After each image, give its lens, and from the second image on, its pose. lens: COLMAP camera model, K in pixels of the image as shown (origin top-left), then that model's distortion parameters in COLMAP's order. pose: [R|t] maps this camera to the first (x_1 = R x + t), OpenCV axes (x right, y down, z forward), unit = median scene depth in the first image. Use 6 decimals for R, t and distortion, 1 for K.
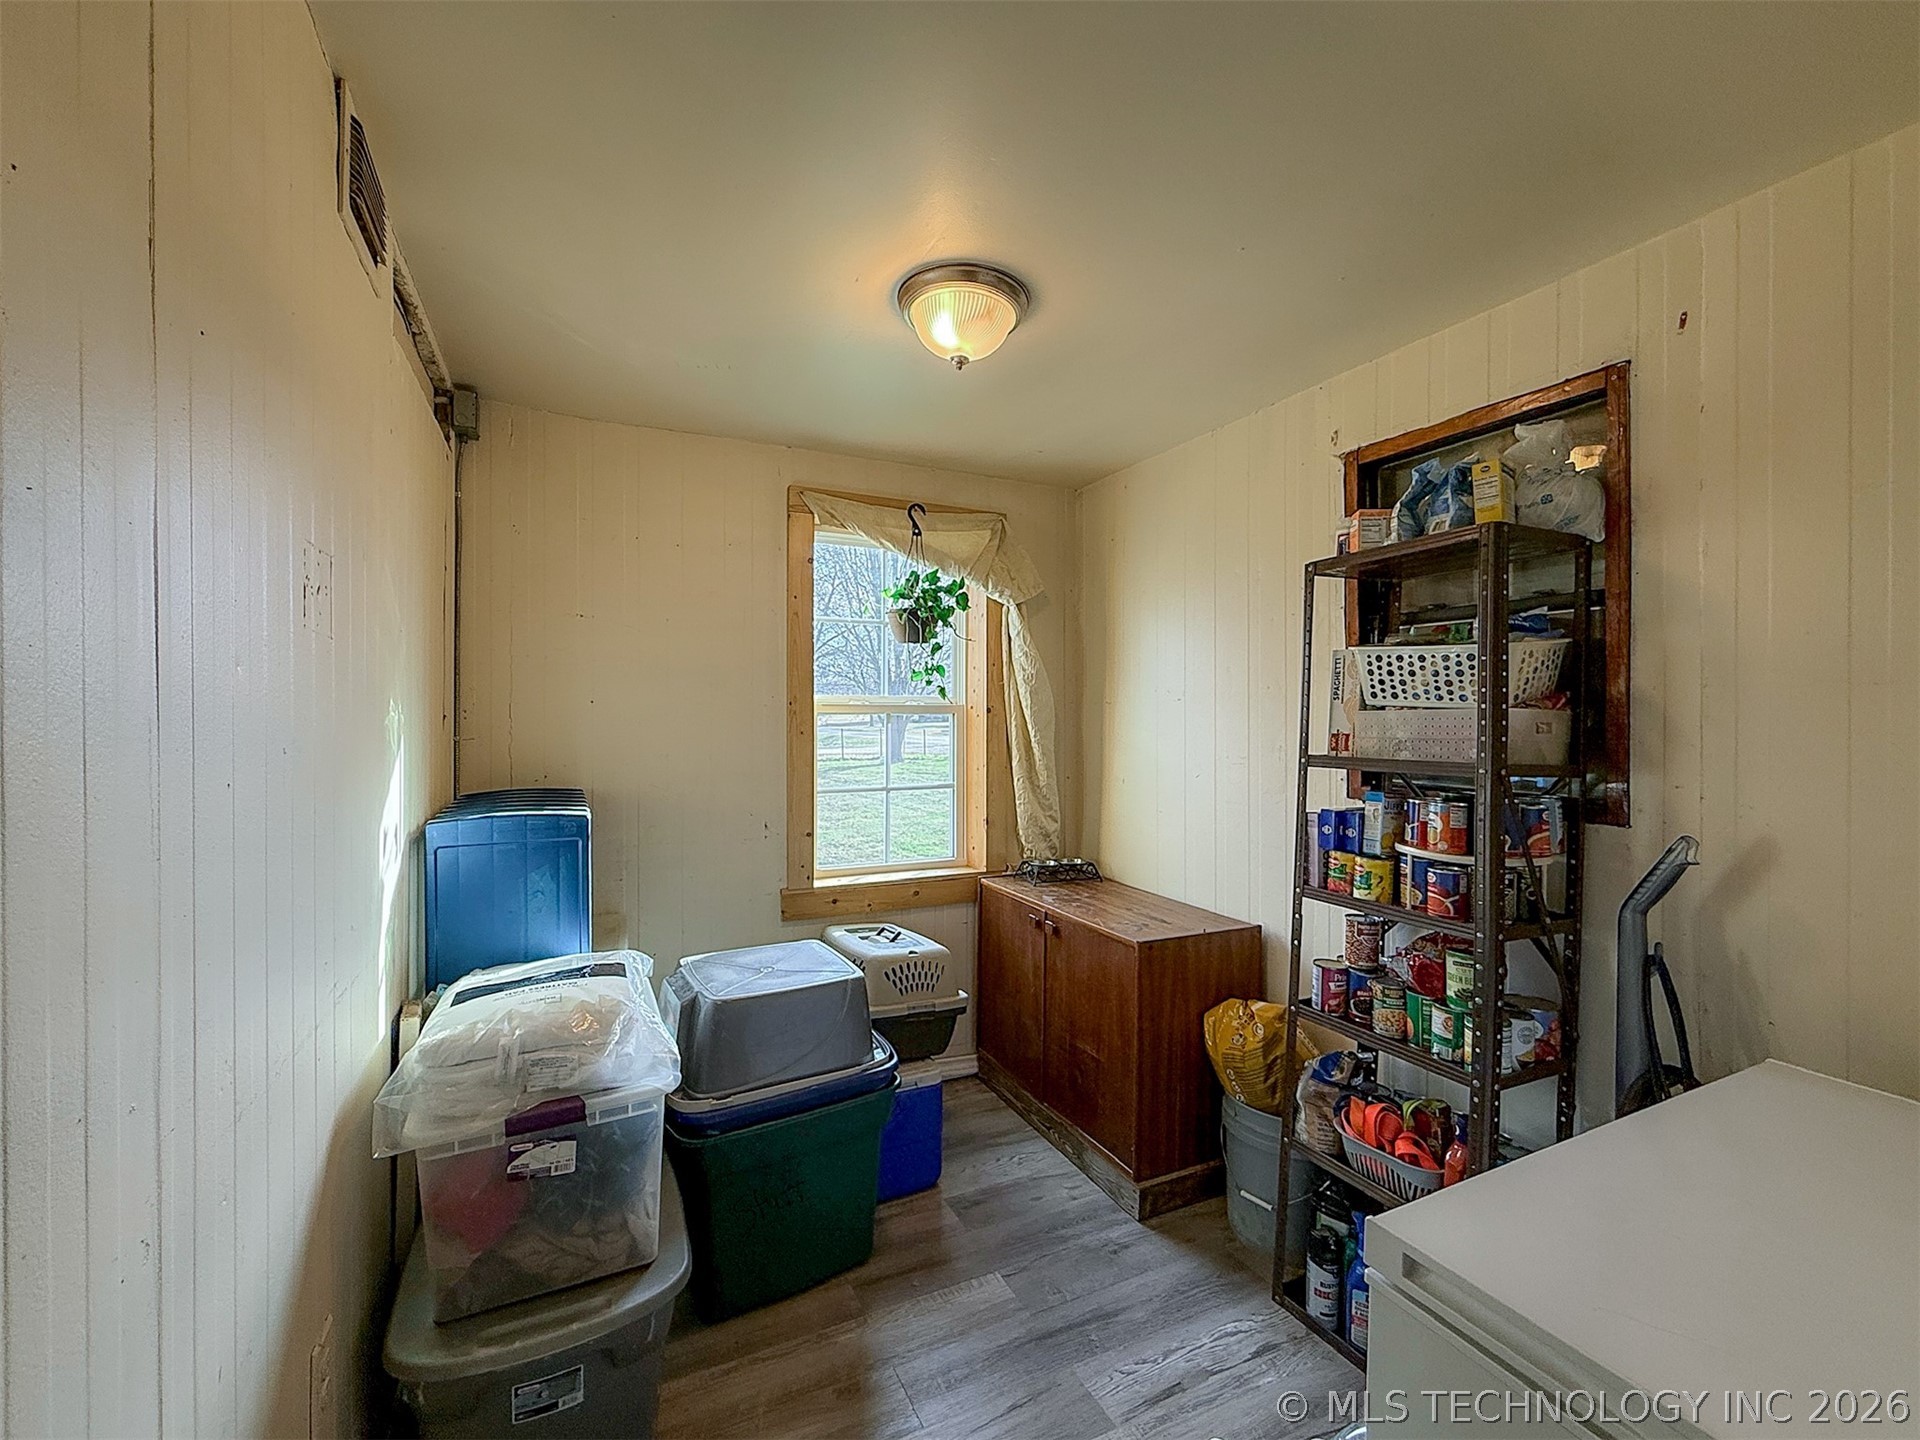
lens RADIAL K [[771.1, 0, 969.5], [0, 771.1, 719.0], [0, 0, 1]] dist [0.000551, -0.000040]
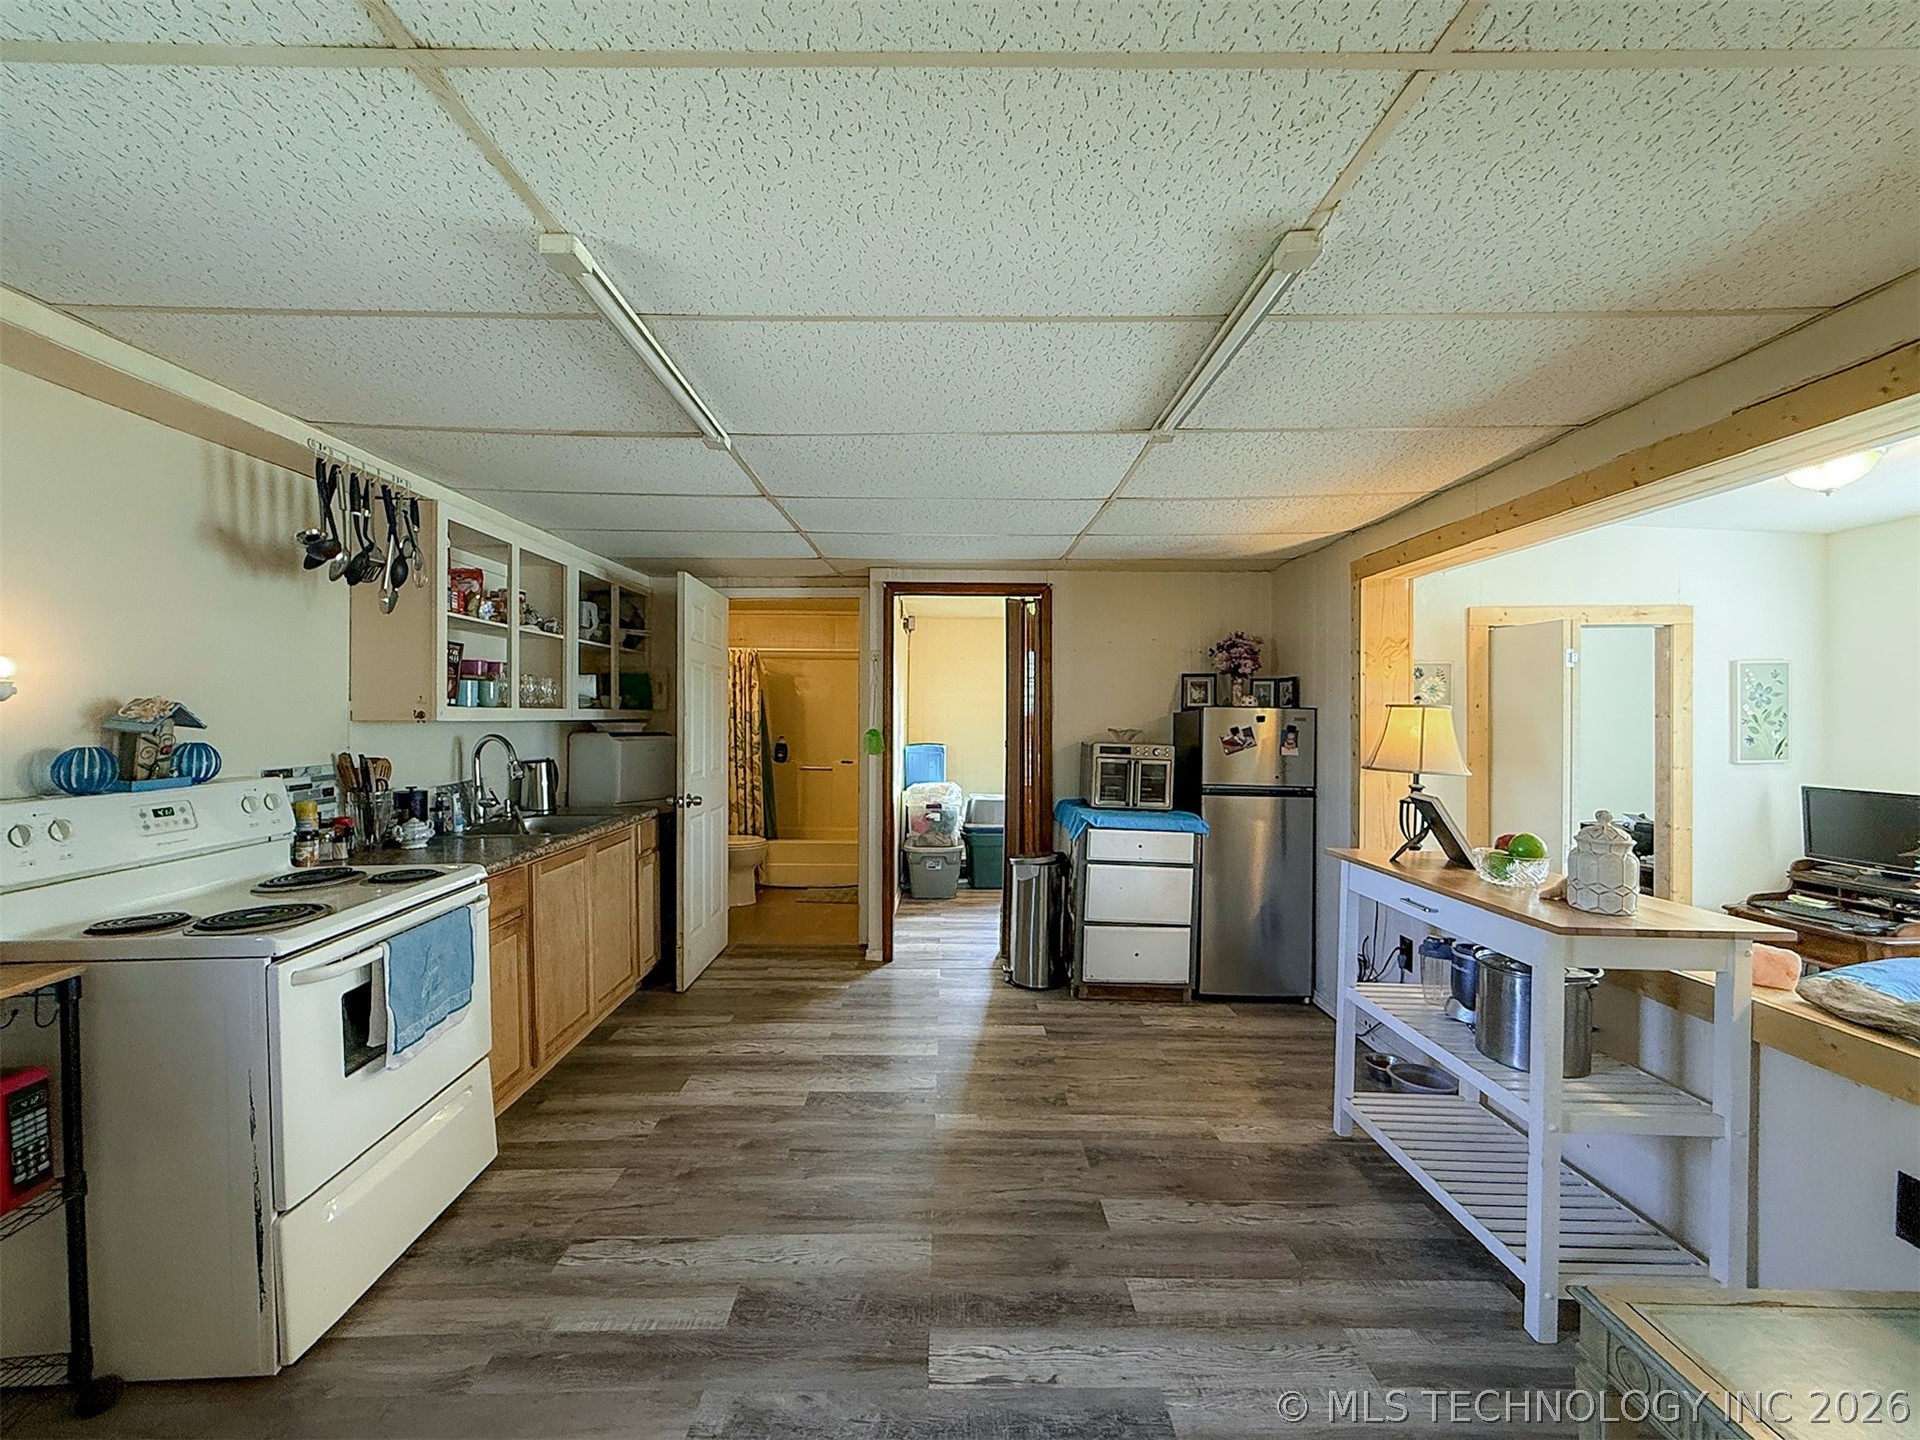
lens RADIAL K [[787.8, 0, 983.4], [0, 787.8, 720.6], [0, 0, 1]] dist [-0.000209, 0.000088]
pose [[0.910524, 0.001142, -0.413454, 1.247818], [-0.002897, 0.999989, -0.003618, 0.013513], [0.413445, 0.004492, 0.910518, -2.373643]]
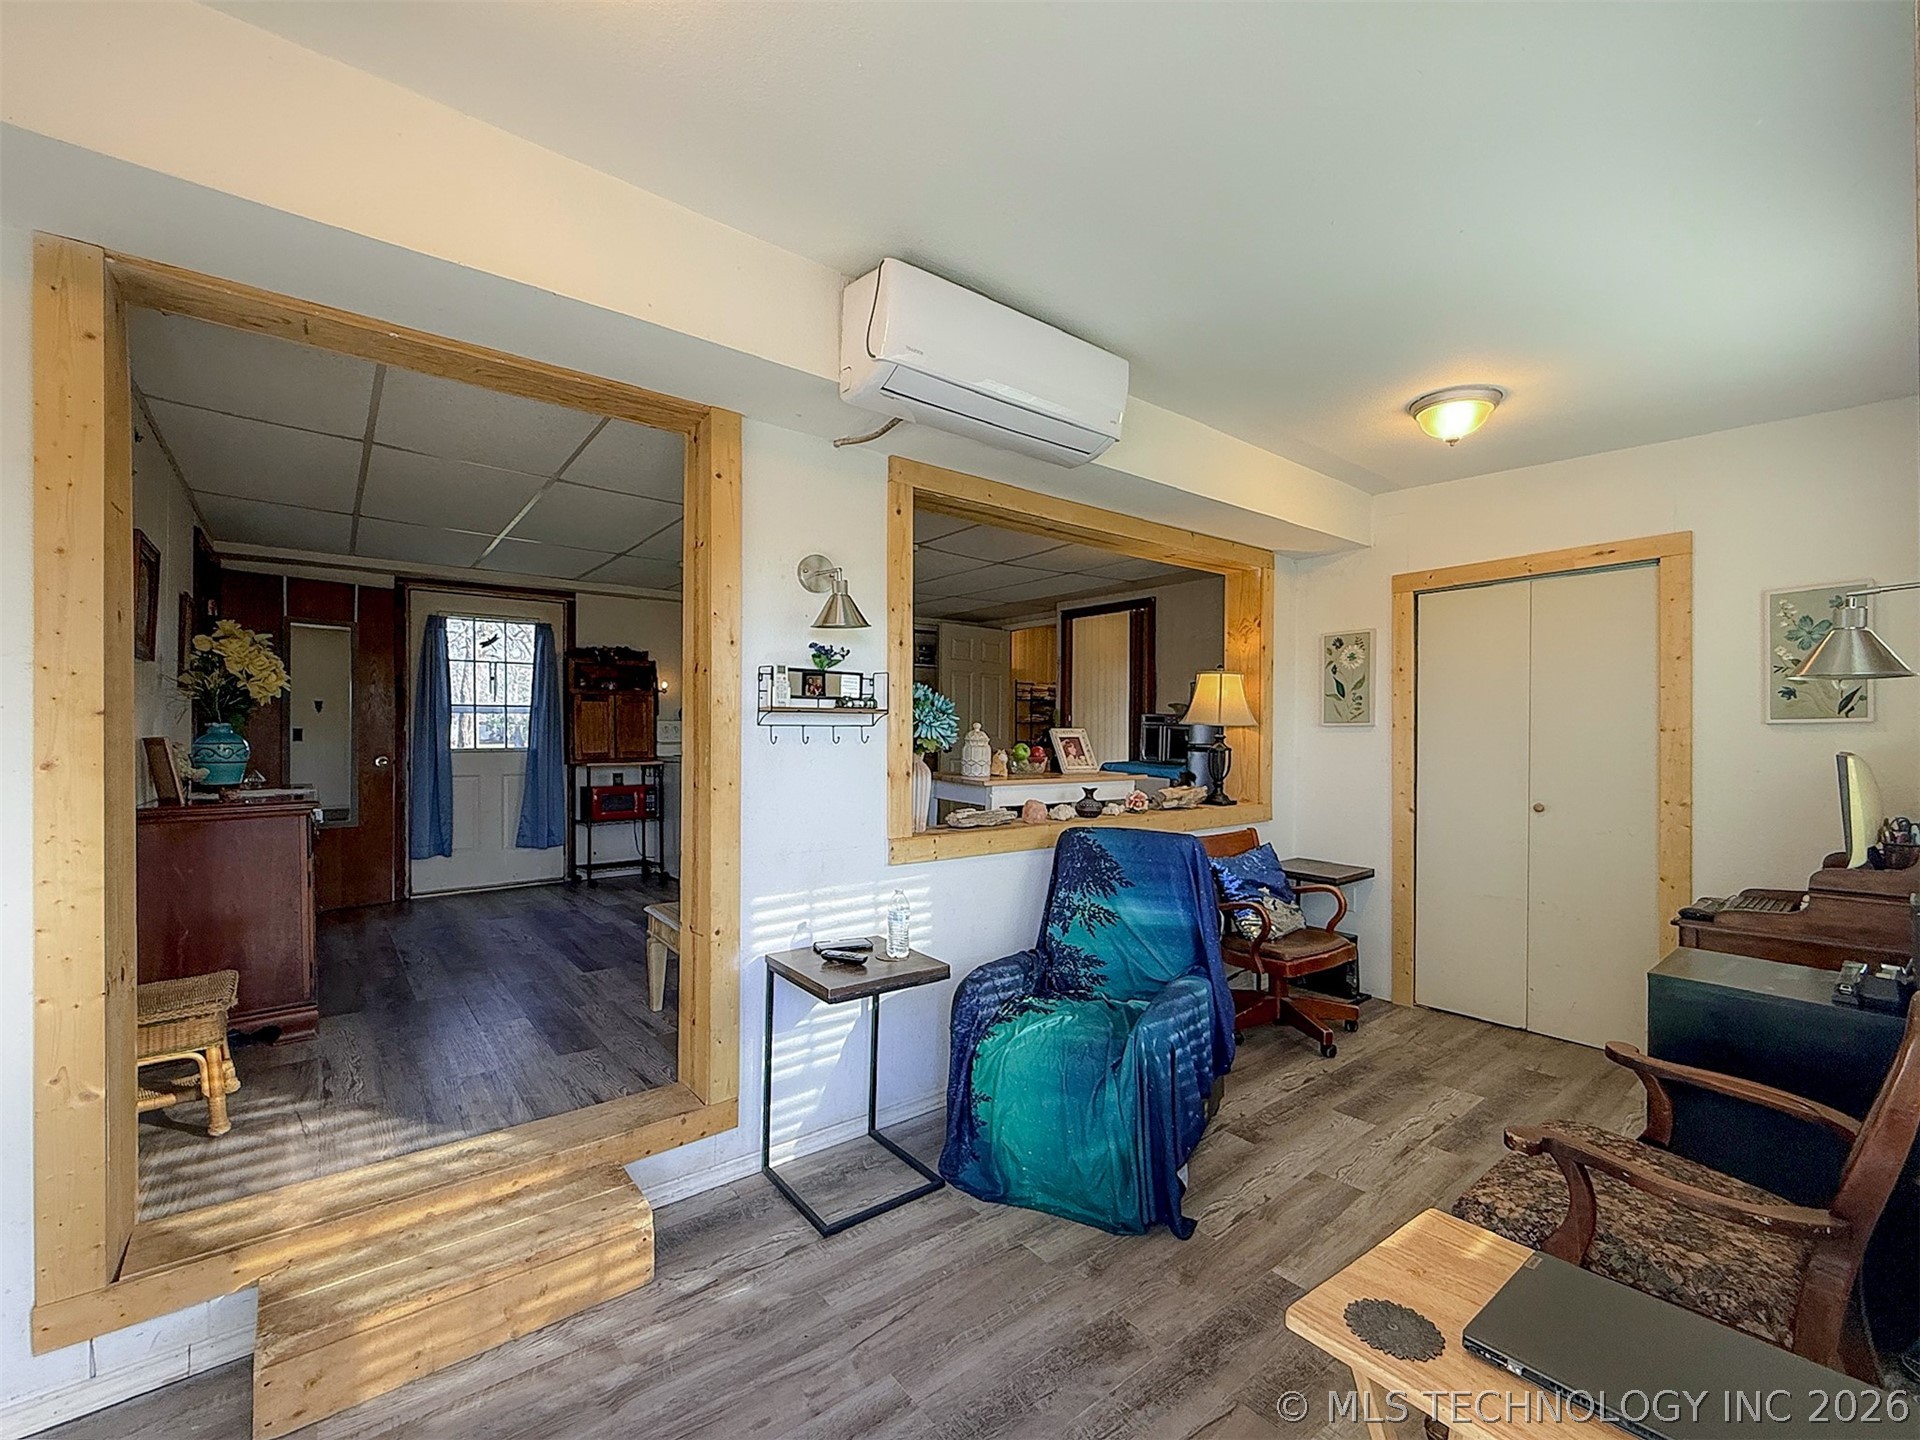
lens RADIAL K [[813.0, 0, 962.3], [0, 813.0, 736.7], [0, 0, 1]] dist [0.000192, -0.000028]
pose [[0.230213, 0.006900, -0.973116, 3.811628], [-0.006241, 0.999965, 0.005614, 0.163007], [0.973120, 0.004781, 0.230248, -1.480632]]
